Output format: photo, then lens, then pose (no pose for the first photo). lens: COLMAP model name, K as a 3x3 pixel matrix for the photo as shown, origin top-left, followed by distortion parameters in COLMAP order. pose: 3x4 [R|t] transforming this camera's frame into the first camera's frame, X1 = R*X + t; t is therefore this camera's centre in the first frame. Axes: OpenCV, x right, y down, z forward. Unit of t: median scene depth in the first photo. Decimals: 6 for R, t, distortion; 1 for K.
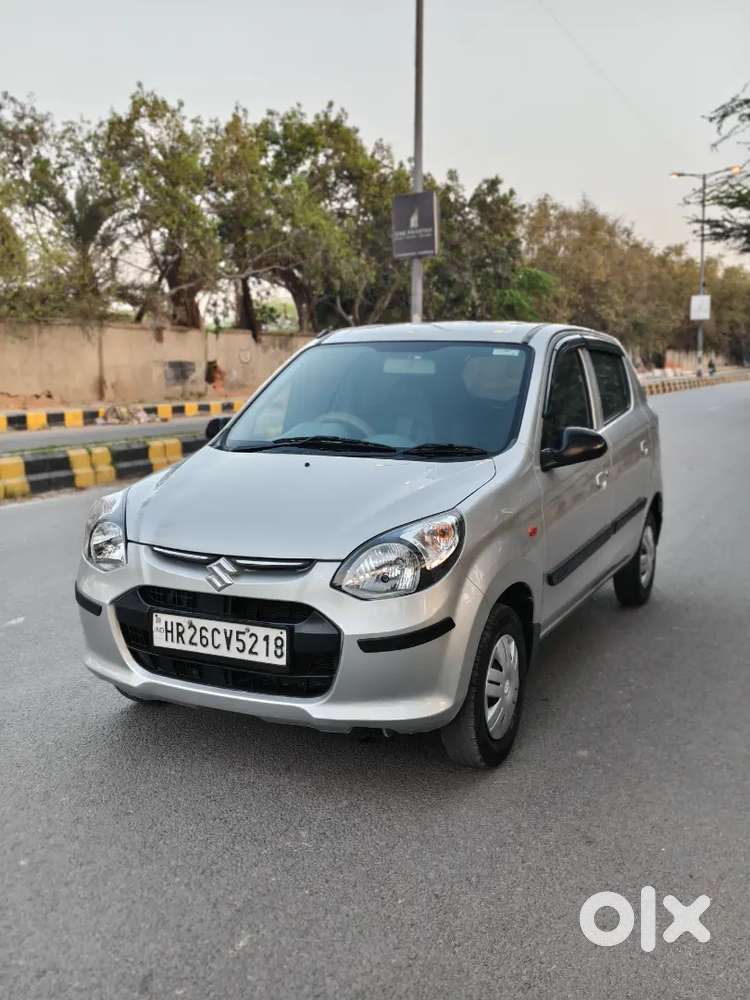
lens RADIAL K [[1008.6, 0, 375.0], [0, 1008.6, 500.0], [0, 0, 1]] dist [0.021462, -0.010892]
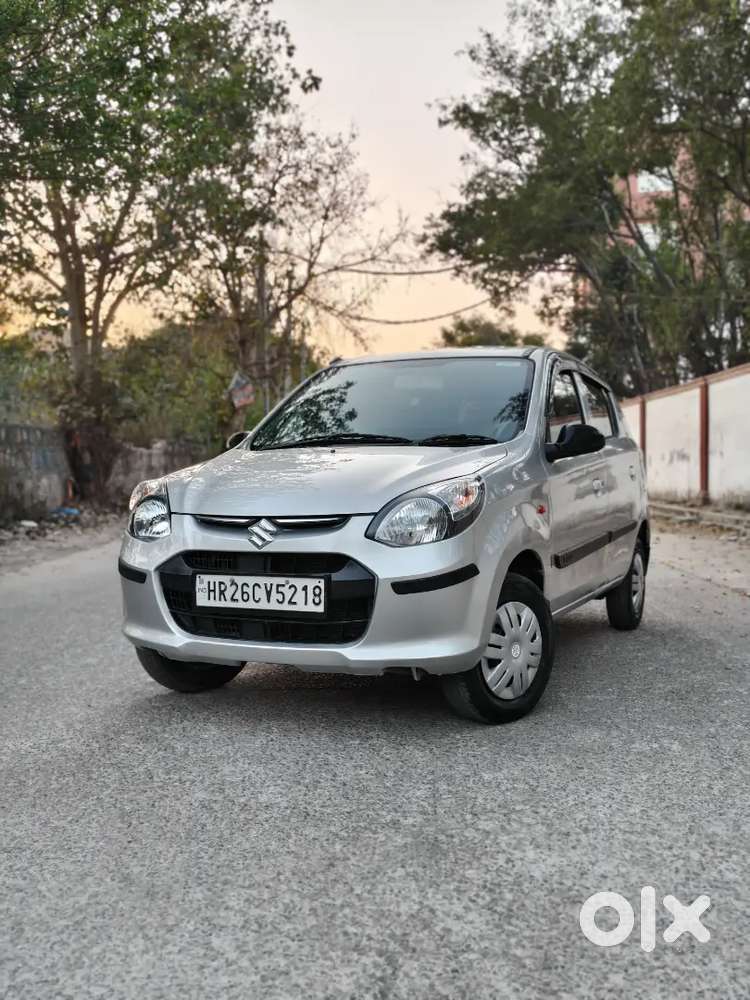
lens RADIAL K [[1008.6, 0, 375.0], [0, 1008.6, 500.0], [0, 0, 1]] dist [0.021462, -0.010892]
pose [[0.999590, -0.003461, 0.028435, -0.061009], [0.006812, 0.992917, -0.118616, 0.166826], [-0.027824, 0.118761, 0.992533, -0.089260]]
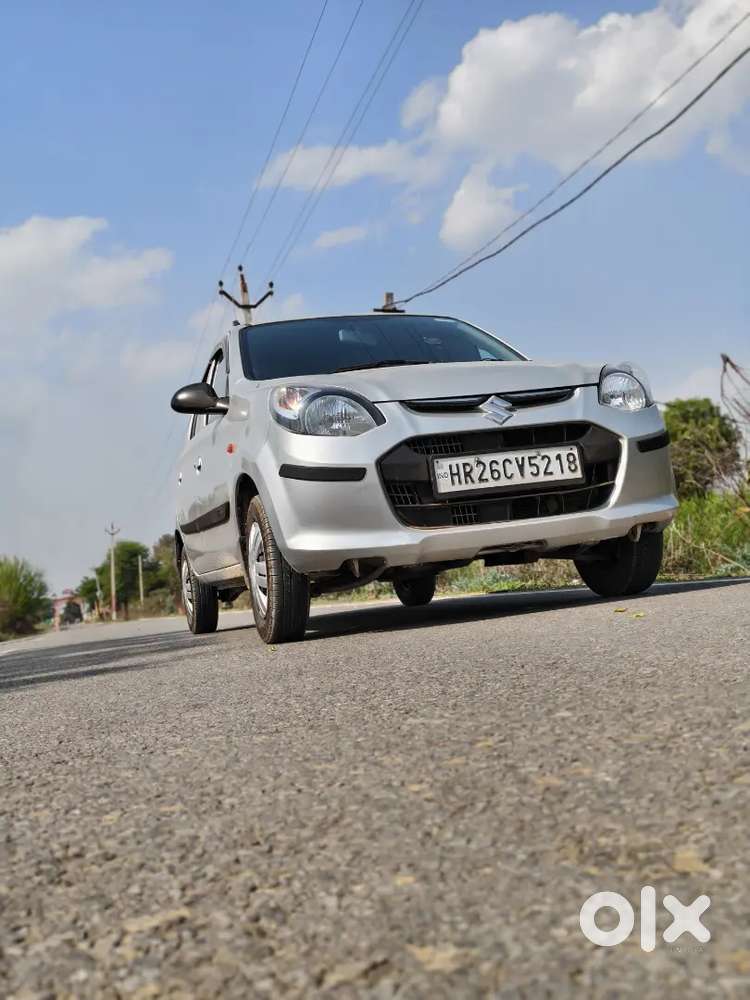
lens RADIAL K [[1008.7, 0, 376.8], [0, 1008.7, 491.3], [0, 0, 1]] dist [0.018960, -0.007445]
pose [[0.729976, -0.029076, 0.682854, -0.963573], [0.214822, 0.958222, -0.188844, 0.325331], [-0.648835, 0.284544, 0.705725, 0.359198]]
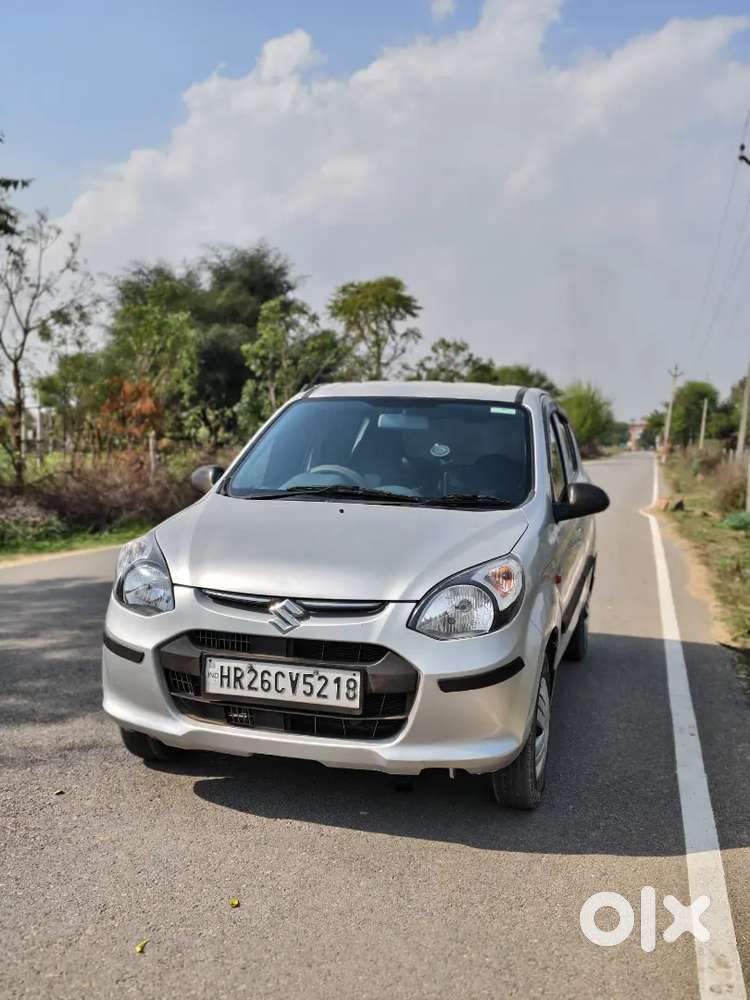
lens RADIAL K [[1008.6, 0, 375.0], [0, 1008.6, 500.0], [0, 0, 1]] dist [0.021462, -0.010892]
pose [[0.982685, 0.020296, 0.184167, -0.250351], [-0.006932, 0.997314, -0.072920, 0.030776], [-0.185152, 0.070381, 0.980186, 0.005409]]
